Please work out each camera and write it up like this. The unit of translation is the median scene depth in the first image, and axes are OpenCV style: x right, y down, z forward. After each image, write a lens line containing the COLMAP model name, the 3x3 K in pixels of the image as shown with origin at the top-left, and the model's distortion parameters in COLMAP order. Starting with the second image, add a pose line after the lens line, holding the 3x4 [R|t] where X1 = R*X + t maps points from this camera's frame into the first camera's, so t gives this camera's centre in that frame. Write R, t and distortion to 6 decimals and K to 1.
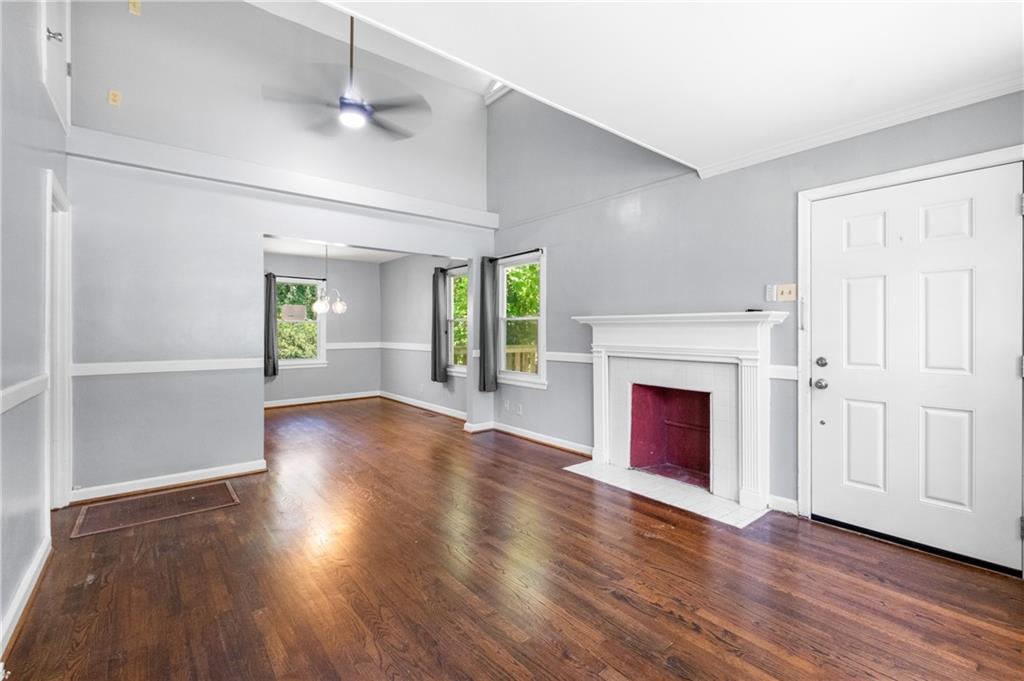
lens RADIAL K [[446.3, 0, 526.0], [0, 446.3, 325.1], [0, 0, 1]] dist [-0.004612, -0.000977]
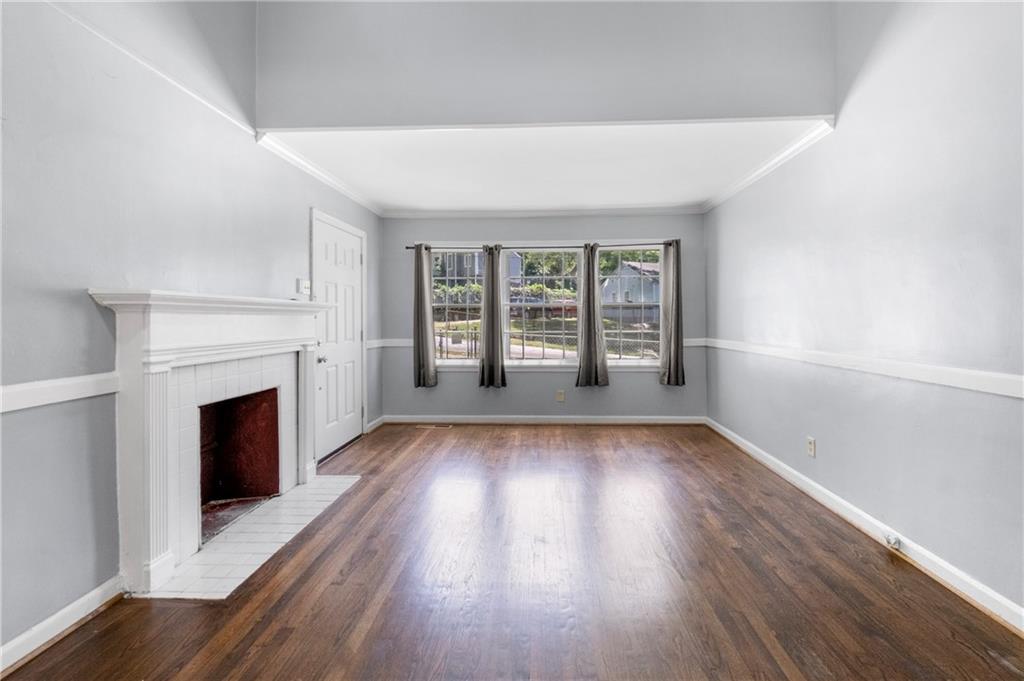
lens RADIAL K [[446.3, 0, 526.0], [0, 446.3, 325.1], [0, 0, 1]] dist [-0.004612, -0.000977]
pose [[-0.740345, -0.002291, 0.672224, -0.543830], [0.002800, 0.999975, 0.006491, 0.017581], [-0.672222, 0.006688, -0.740320, 1.240784]]
